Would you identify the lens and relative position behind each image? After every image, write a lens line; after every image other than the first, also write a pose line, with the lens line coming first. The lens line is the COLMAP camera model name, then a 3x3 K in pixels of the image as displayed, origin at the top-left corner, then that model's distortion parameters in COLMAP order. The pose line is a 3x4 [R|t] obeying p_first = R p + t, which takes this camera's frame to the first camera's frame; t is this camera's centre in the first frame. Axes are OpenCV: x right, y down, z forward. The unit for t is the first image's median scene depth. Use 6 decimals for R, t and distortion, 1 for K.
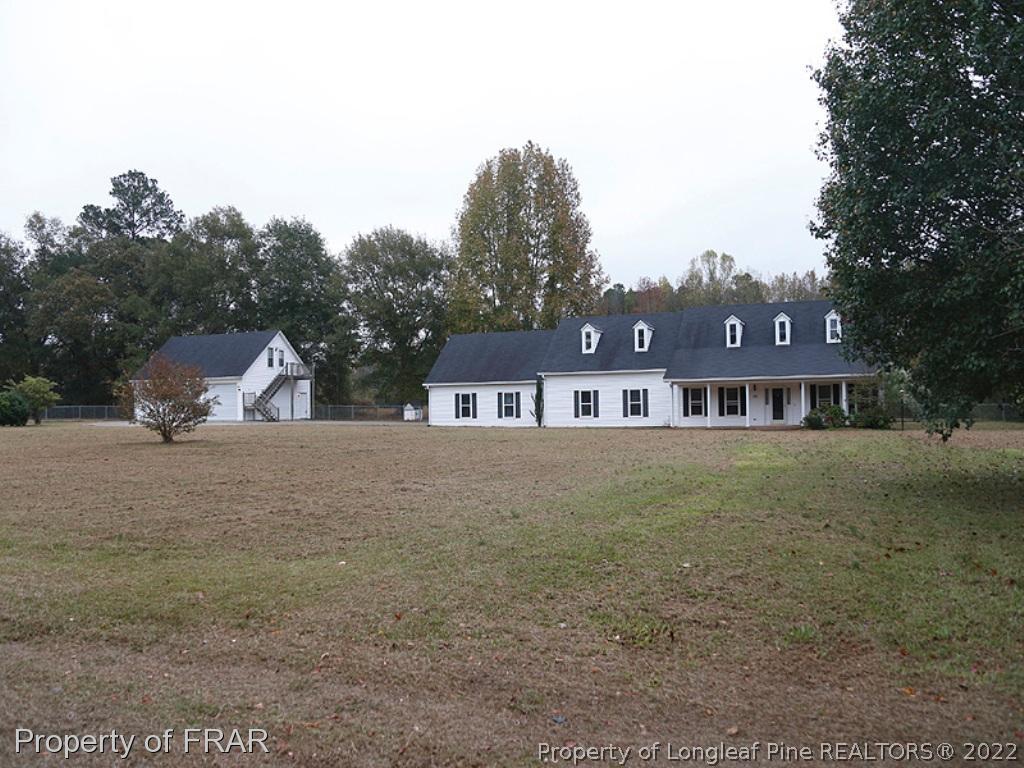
lens RADIAL K [[807.8, 0, 512.0], [0, 807.8, 384.0], [0, 0, 1]] dist [-0.003730, -0.000783]
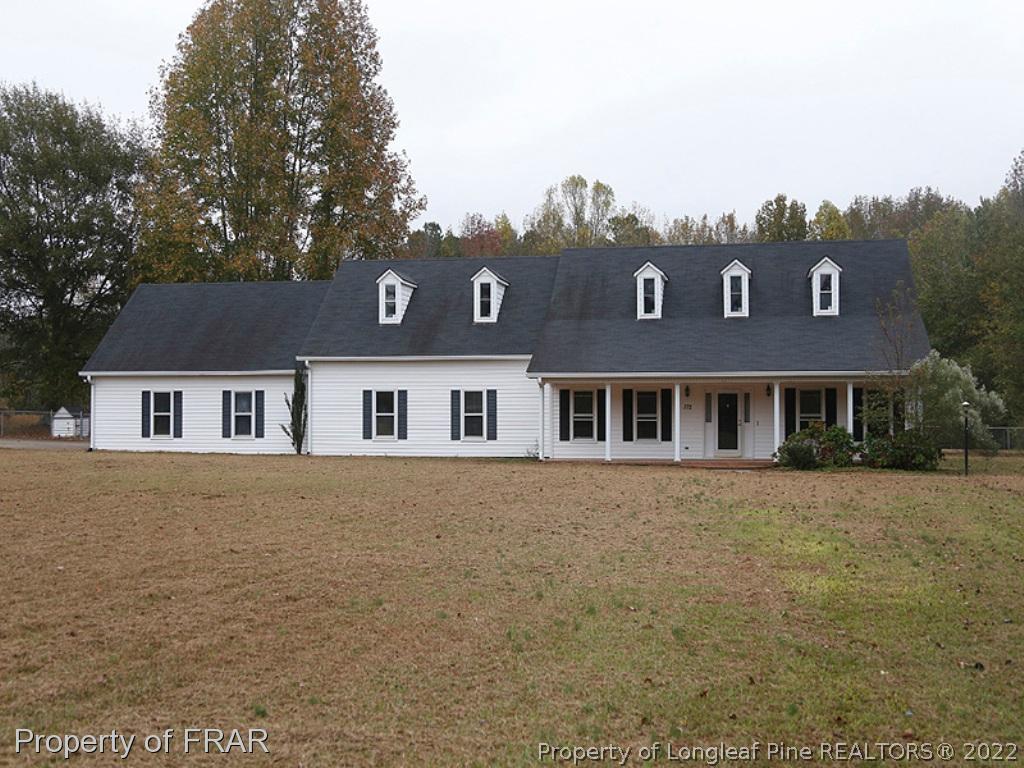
lens RADIAL K [[1269.3, 0, 512.0], [0, 1269.3, 384.0], [0, 0, 1]] dist [0.001771, 0.028946]
pose [[0.980232, 0.022043, 0.196620, 0.005265], [-0.022500, 0.999747, 0.000093, 0.001465], [-0.196568, -0.004515, 0.980480, 0.114631]]
